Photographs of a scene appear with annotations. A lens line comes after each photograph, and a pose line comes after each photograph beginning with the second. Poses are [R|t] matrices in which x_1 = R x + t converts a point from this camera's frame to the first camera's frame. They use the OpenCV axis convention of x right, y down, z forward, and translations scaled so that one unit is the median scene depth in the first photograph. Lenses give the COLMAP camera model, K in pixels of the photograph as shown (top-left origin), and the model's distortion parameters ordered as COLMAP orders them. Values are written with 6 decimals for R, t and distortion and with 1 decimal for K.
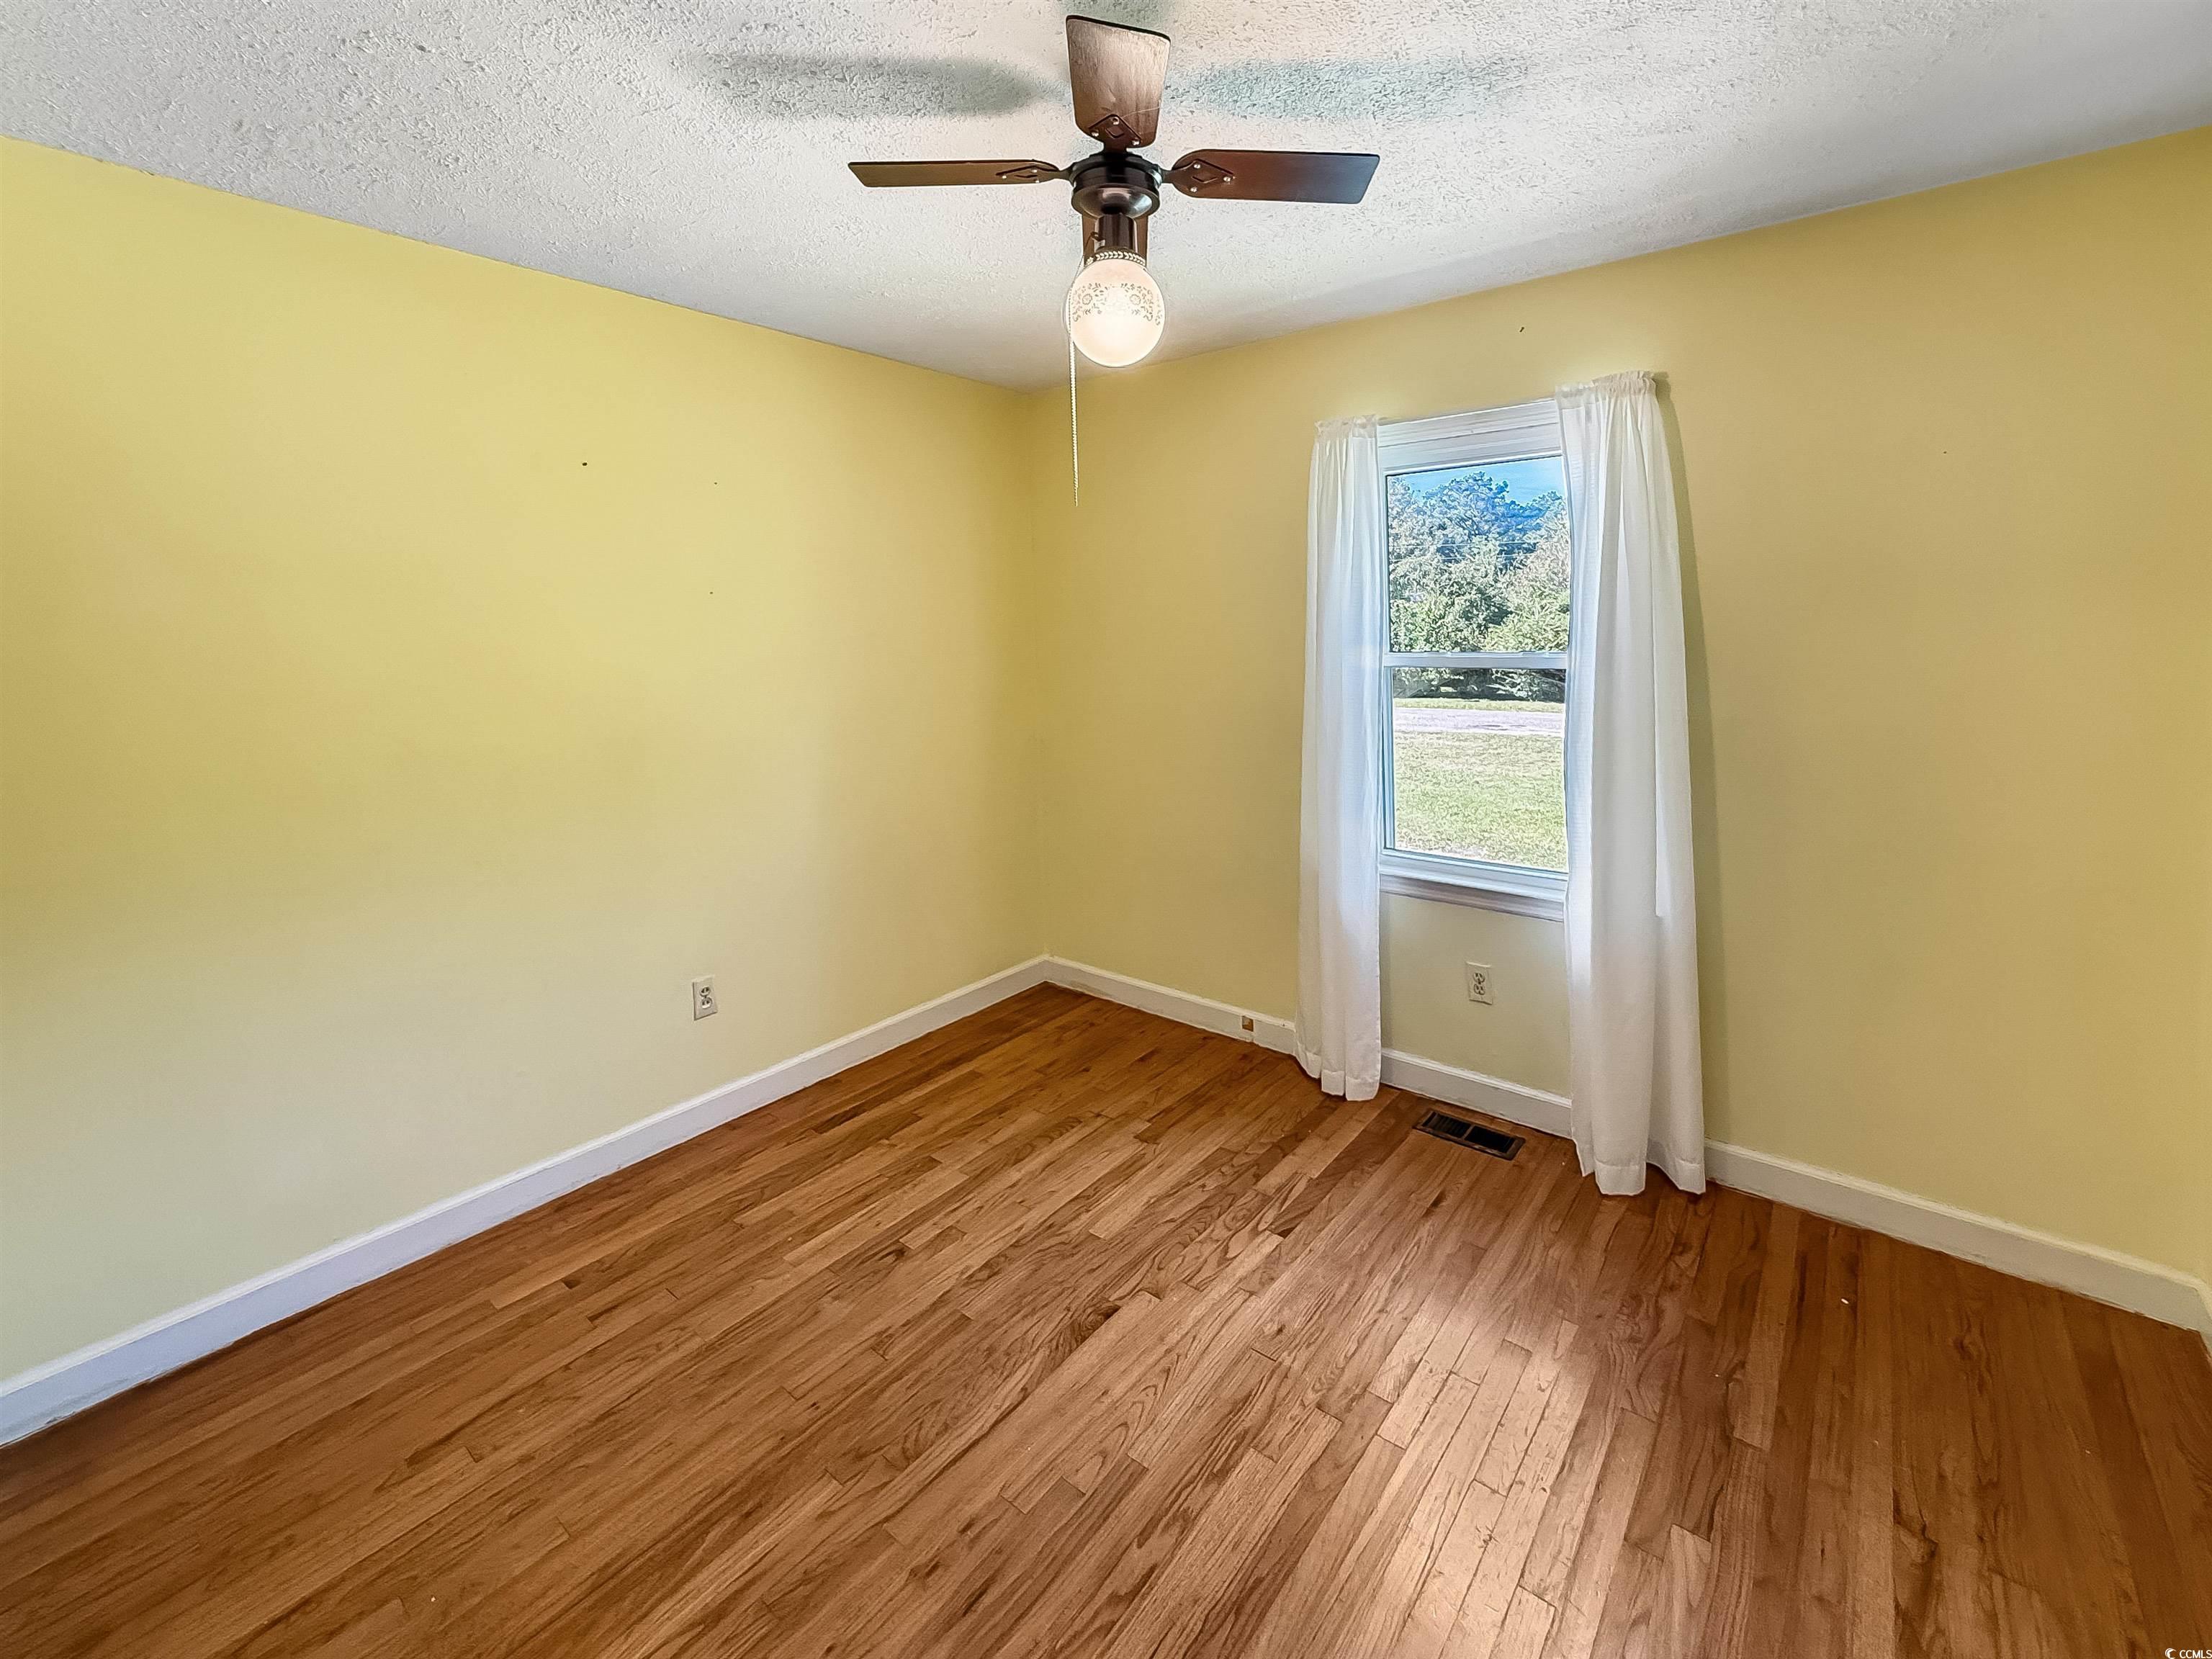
lens RADIAL K [[895.8, 0, 1106.0], [0, 895.8, 829.5], [0, 0, 1]] dist [0.000350, 0.000052]
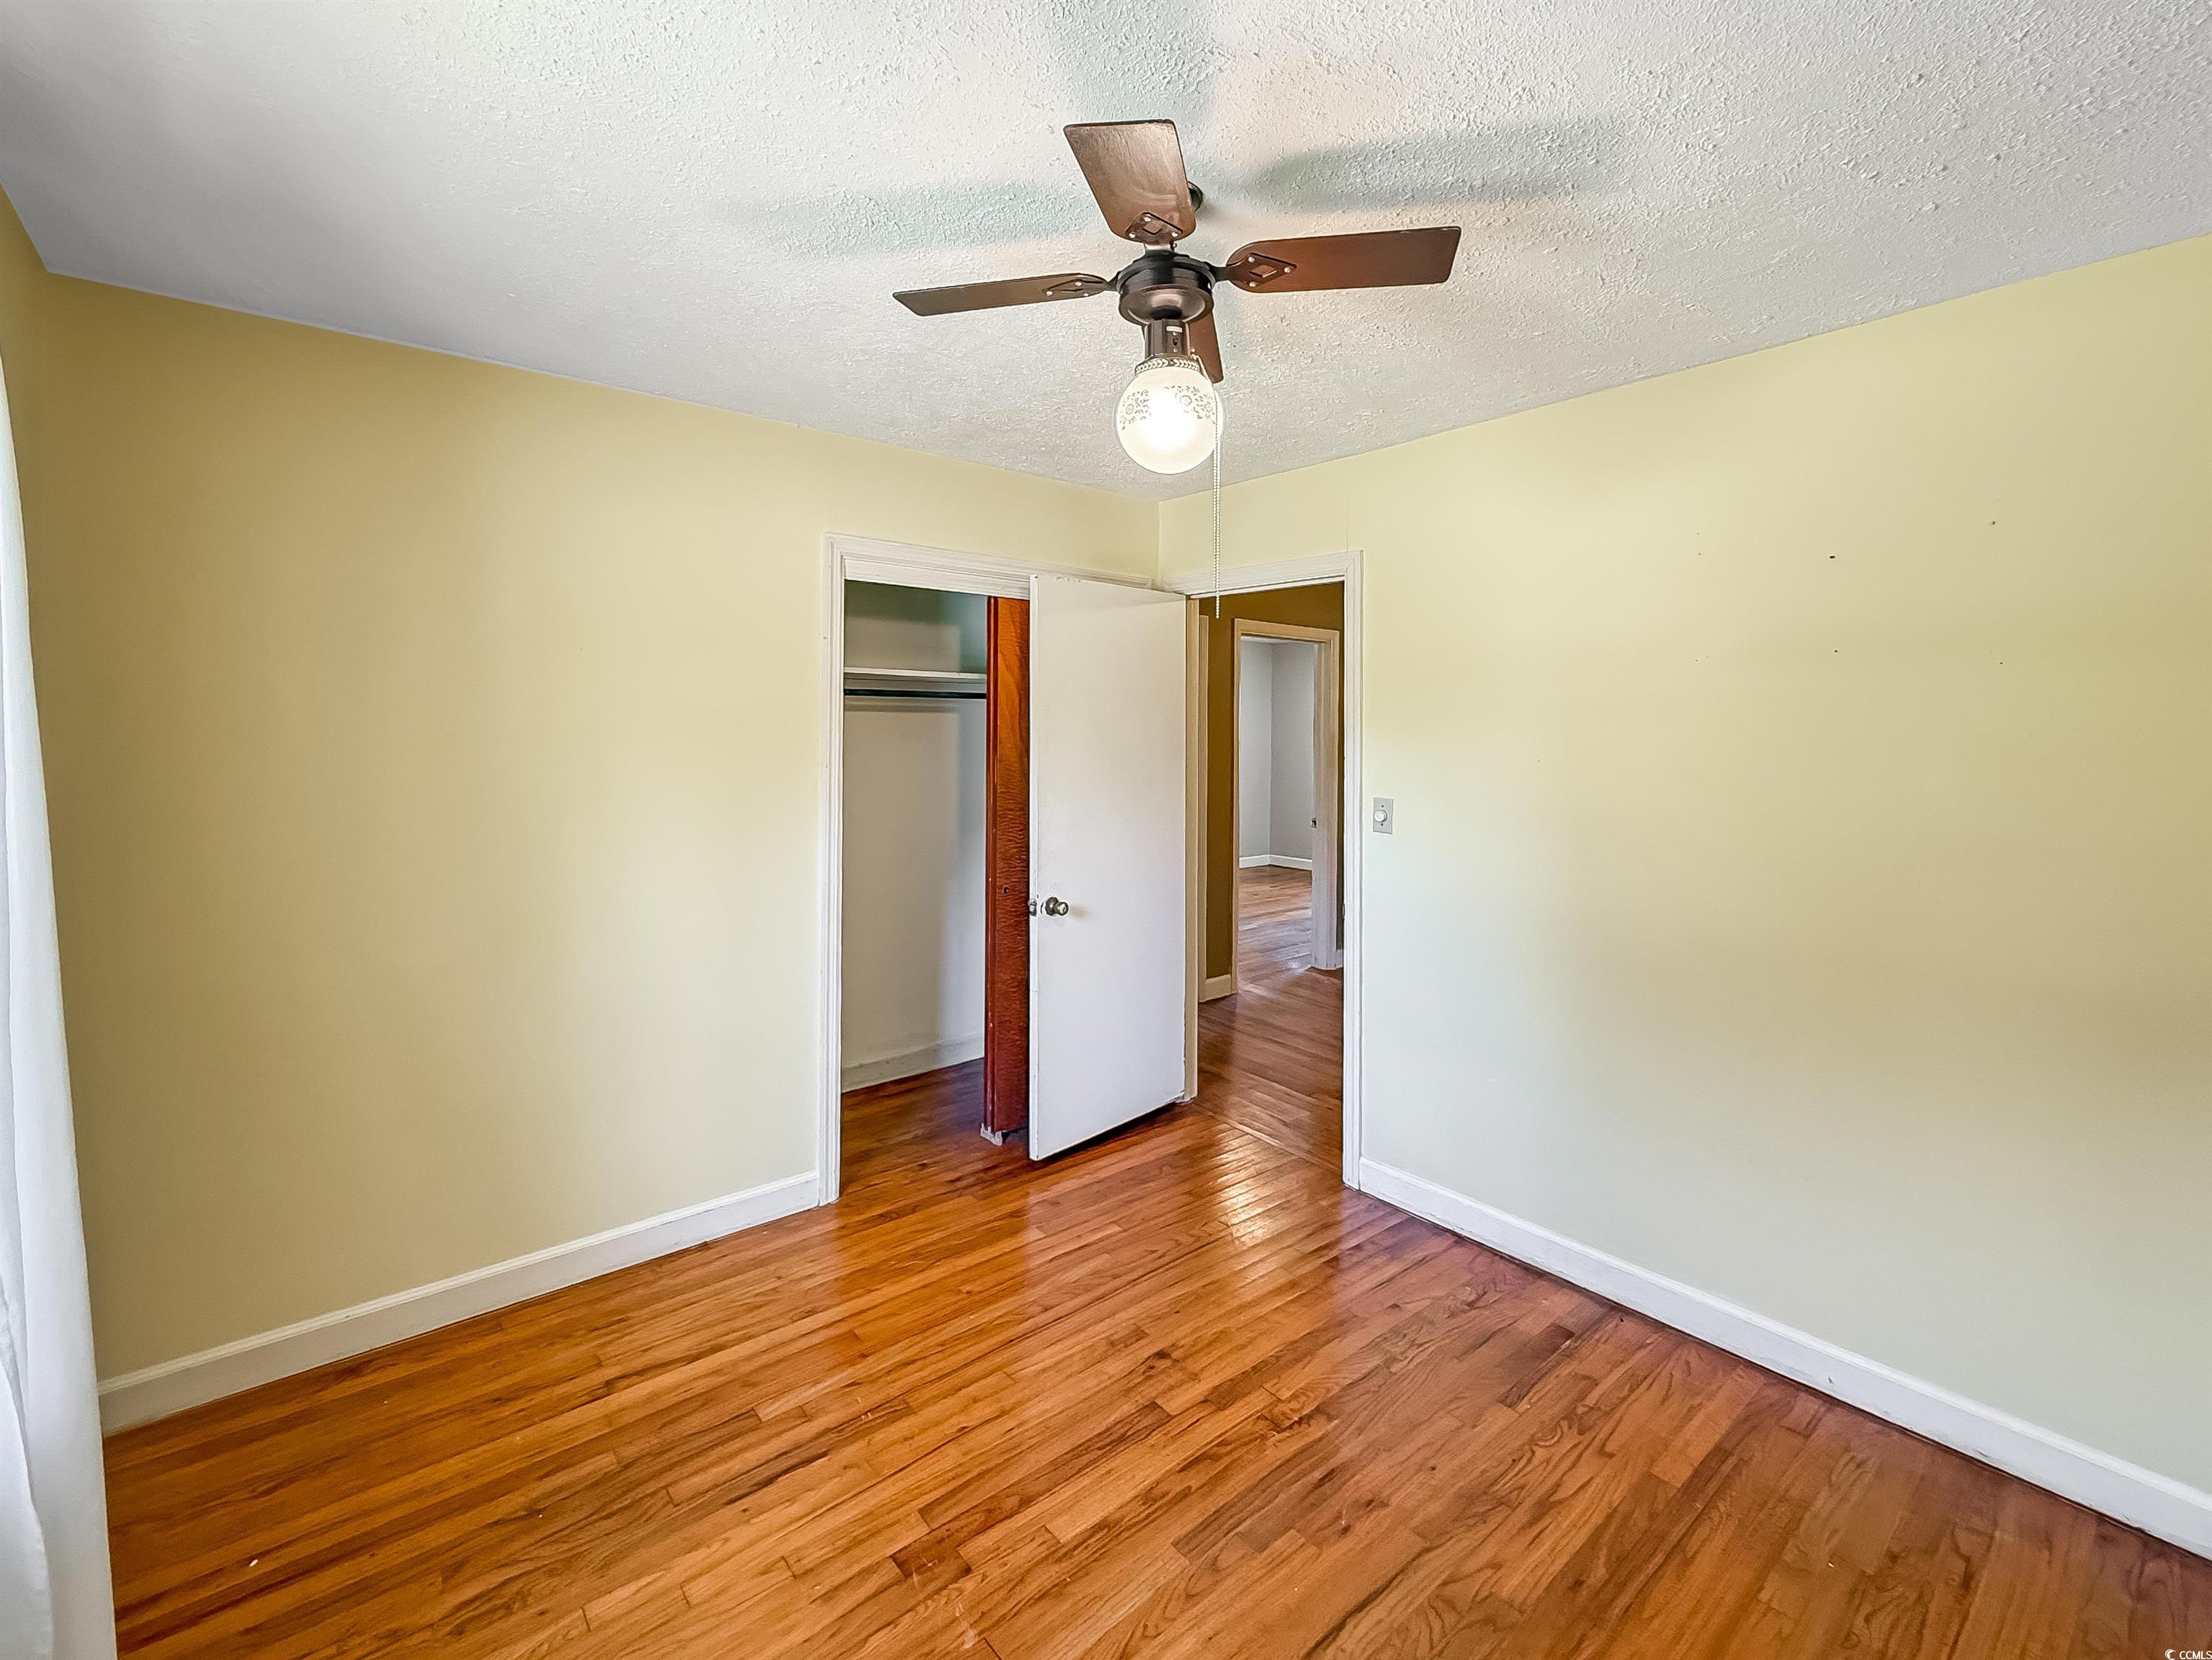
lens RADIAL K [[961.1, 0, 1106.0], [0, 961.1, 830.0], [0, 0, 1]] dist [-0.000271, -0.000055]
pose [[-0.983771, -0.007760, 0.179260, -0.069199], [0.049165, 0.949170, 0.310902, -0.386839], [-0.172560, 0.314670, -0.933384, 1.826703]]
